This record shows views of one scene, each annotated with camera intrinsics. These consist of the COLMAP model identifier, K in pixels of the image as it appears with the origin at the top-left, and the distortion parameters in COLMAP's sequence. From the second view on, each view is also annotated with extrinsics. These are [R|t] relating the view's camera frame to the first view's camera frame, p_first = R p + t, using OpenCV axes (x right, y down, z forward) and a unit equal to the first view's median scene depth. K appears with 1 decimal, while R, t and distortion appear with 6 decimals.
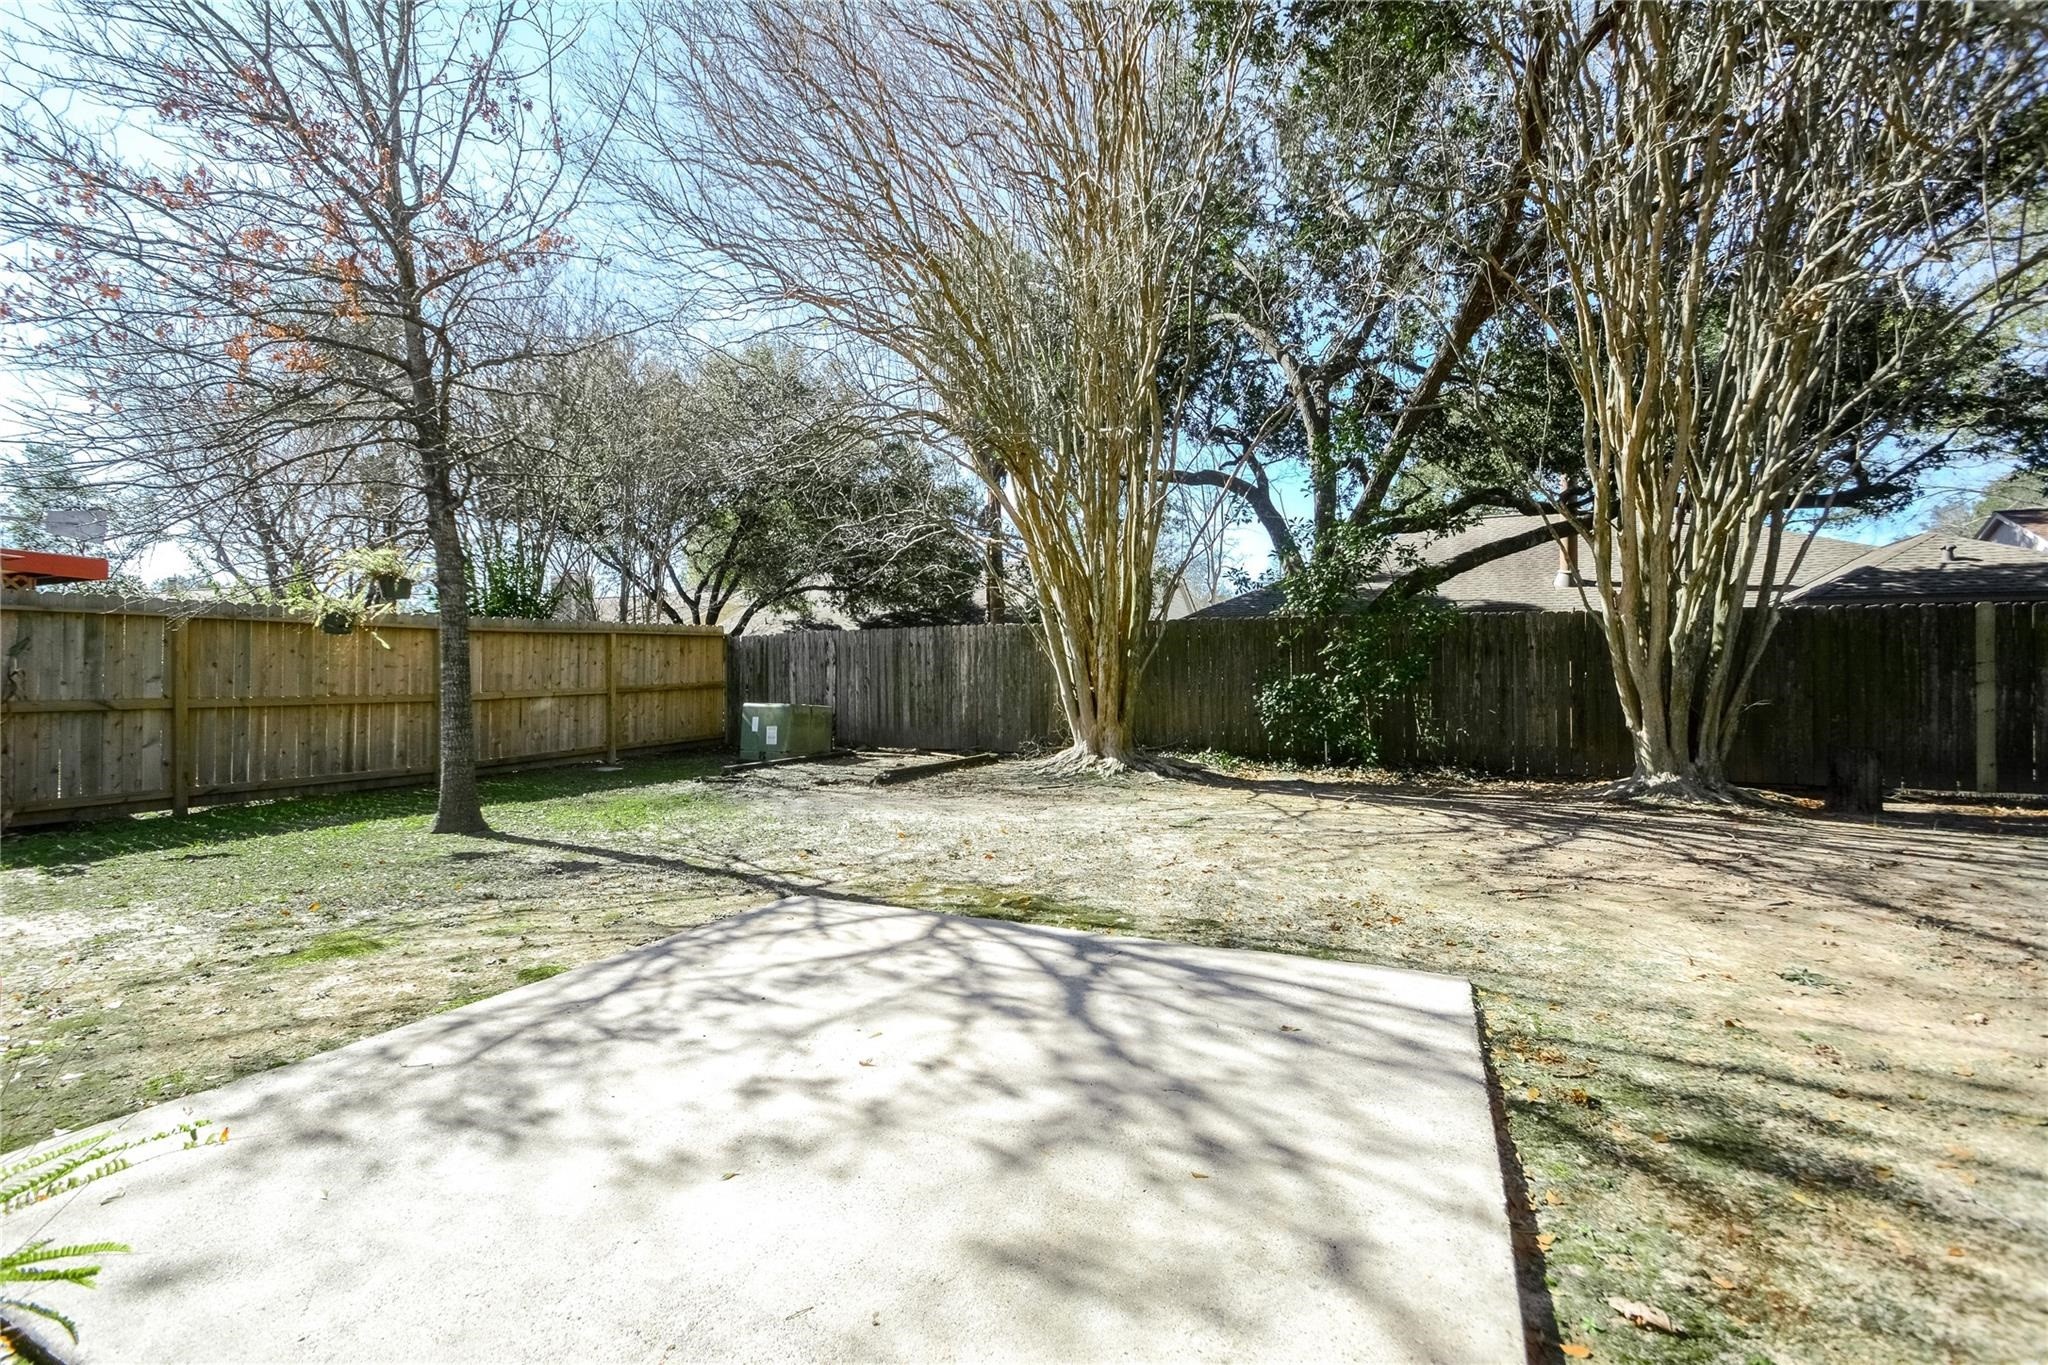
lens RADIAL K [[899.0, 0, 1013.7], [0, 899.0, 673.1], [0, 0, 1]] dist [0.016621, -0.019361]
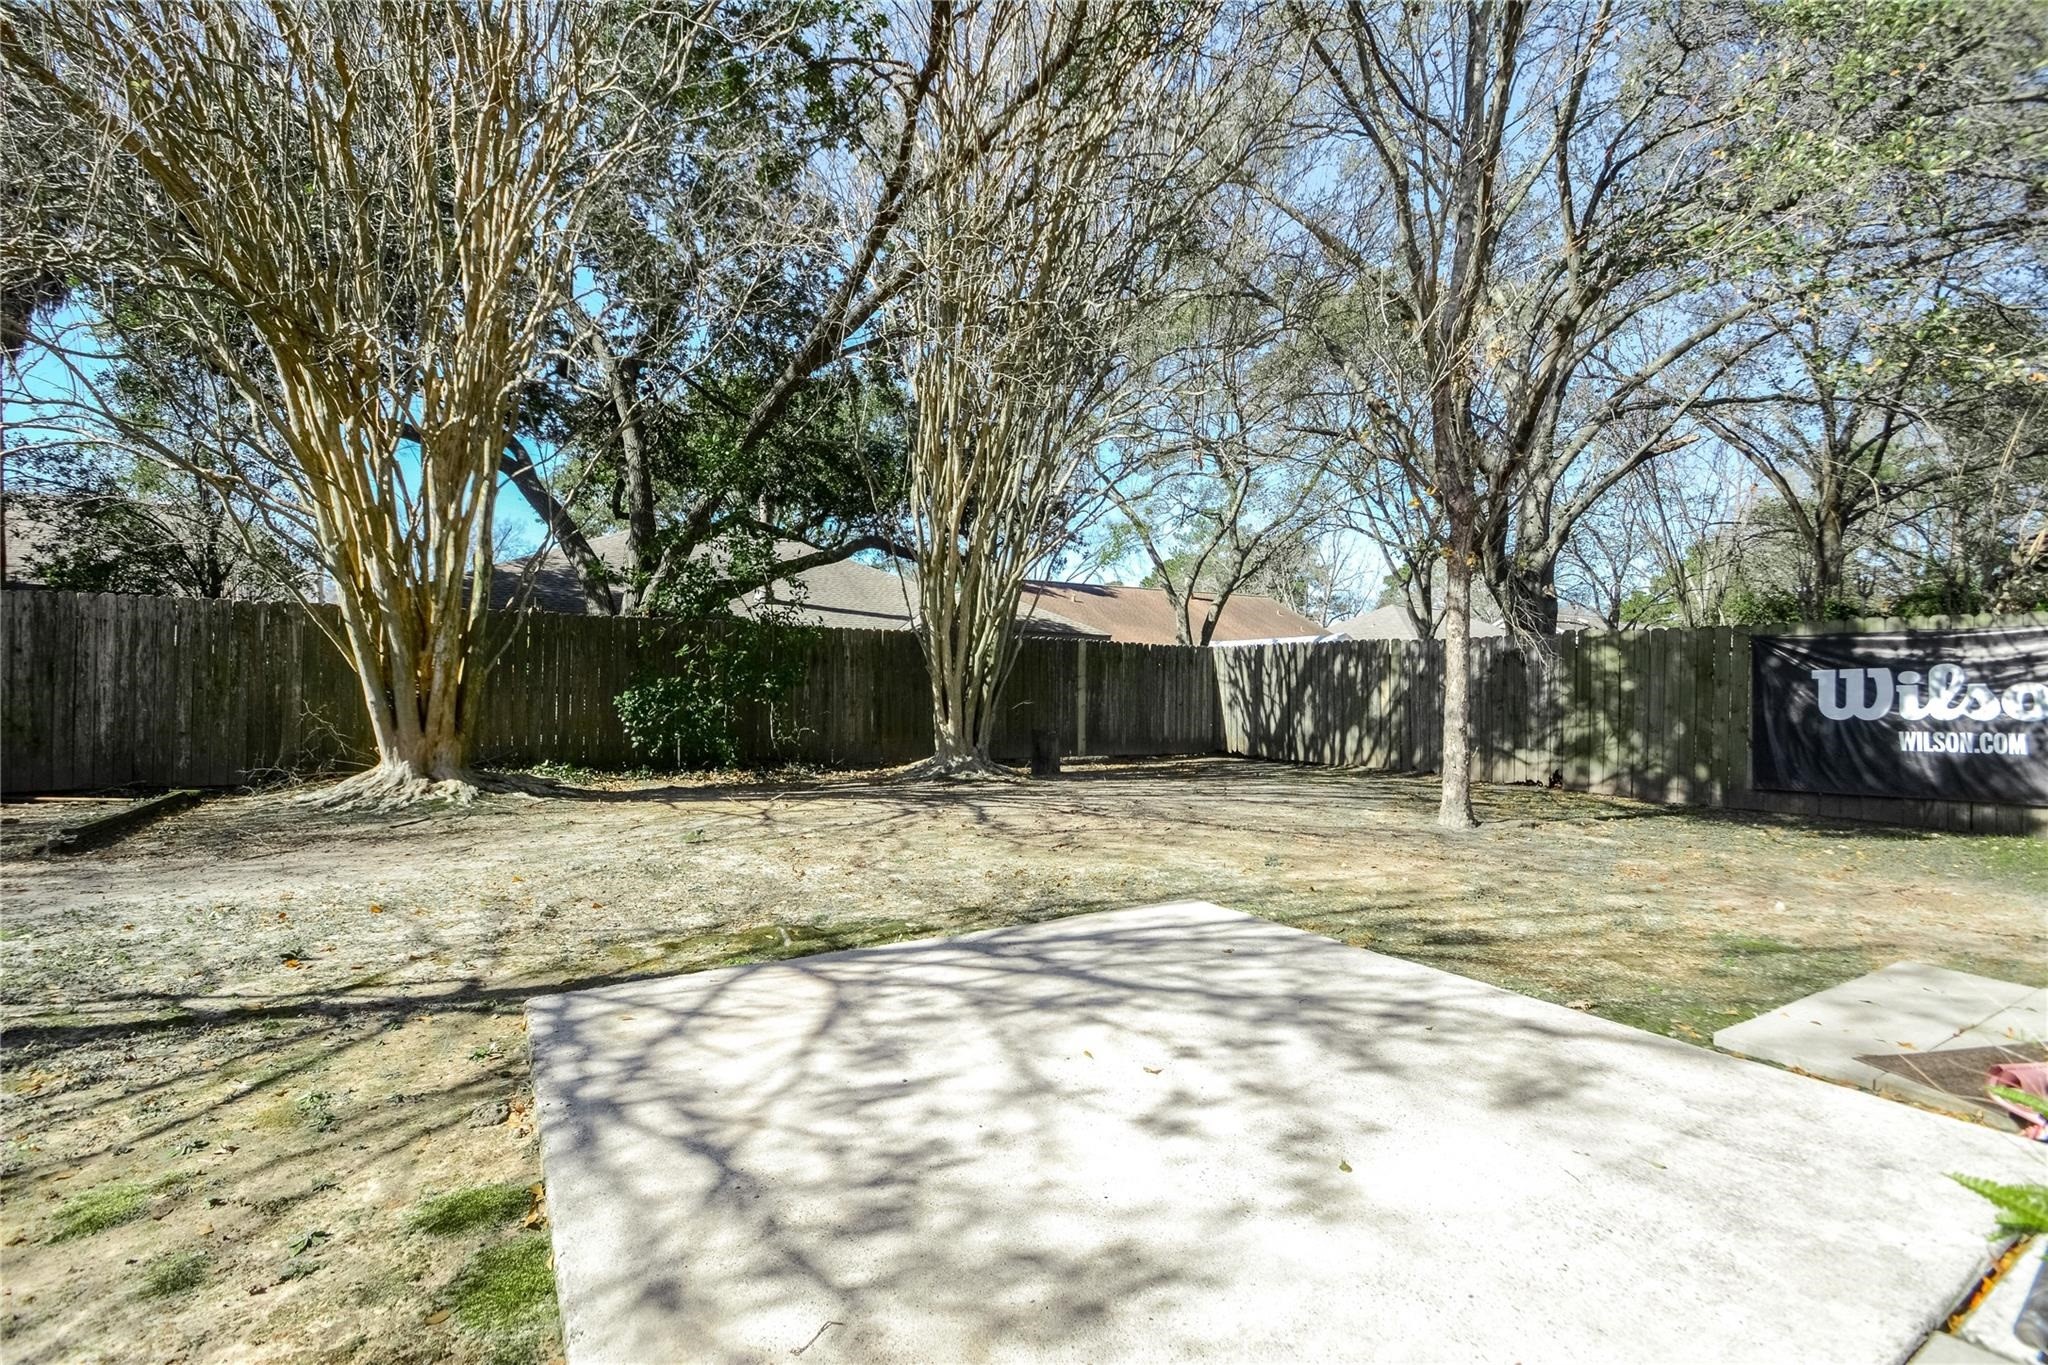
lens RADIAL K [[899.0, 0, 1013.7], [0, 899.0, 673.1], [0, 0, 1]] dist [0.016621, -0.019361]
pose [[0.571316, 0.016880, 0.820556, -0.320793], [-0.013720, 0.999845, -0.011015, 0.002191], [-0.820615, -0.004964, 0.571459, 0.169195]]
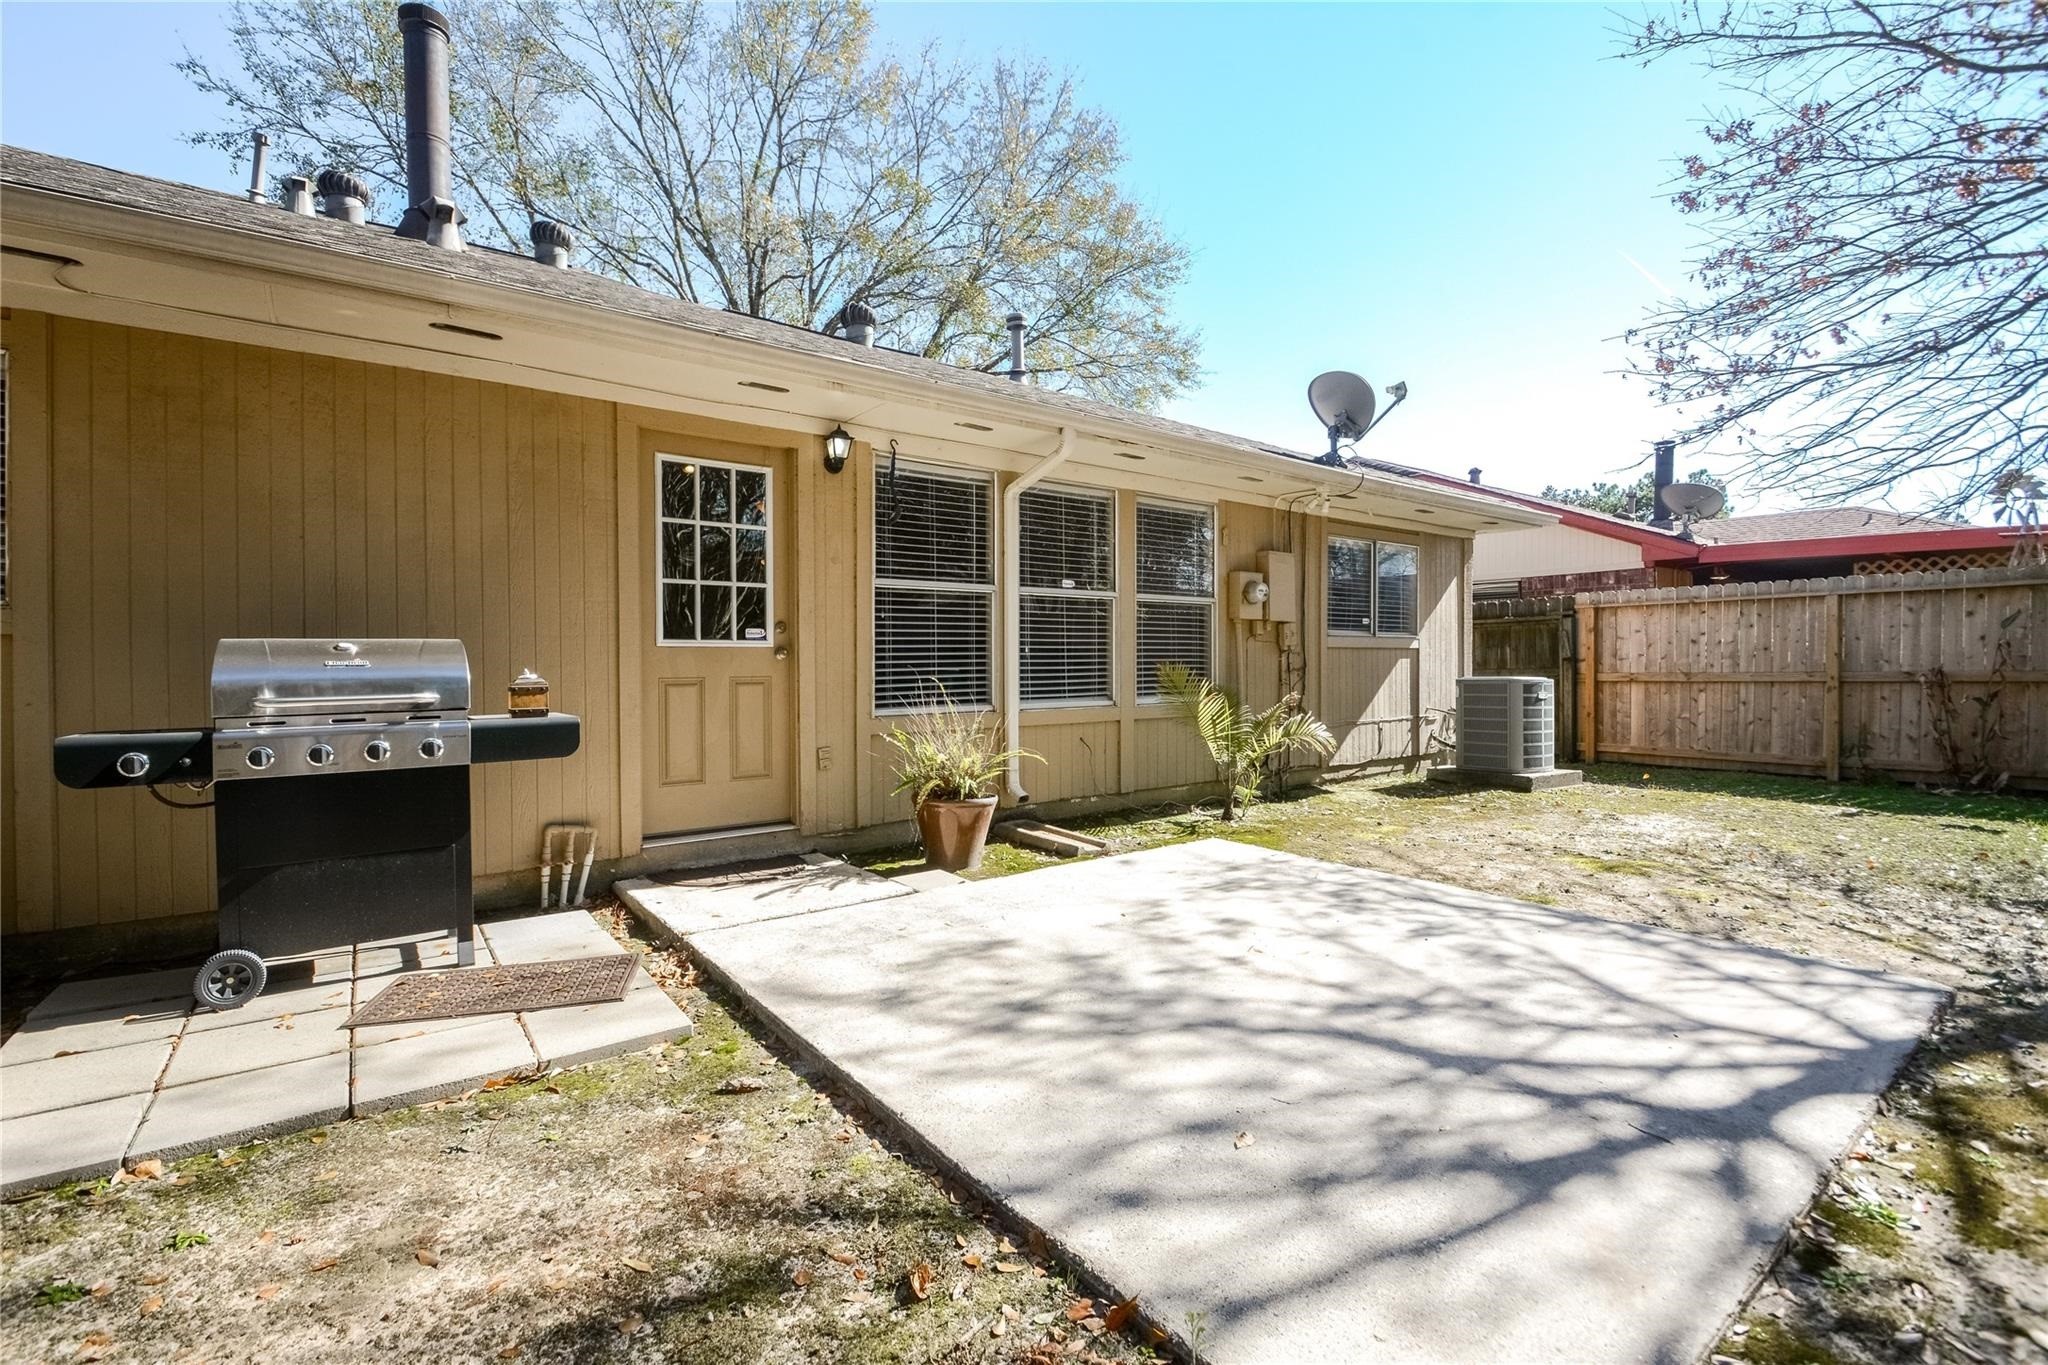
lens RADIAL K [[899.0, 0, 1013.7], [0, 899.0, 673.1], [0, 0, 1]] dist [0.016621, -0.019361]
pose [[-0.480351, 0.010113, -0.877018, 0.332681], [0.014255, 0.999891, 0.003722, 0.009999], [0.876961, -0.010715, -0.480443, 0.395523]]
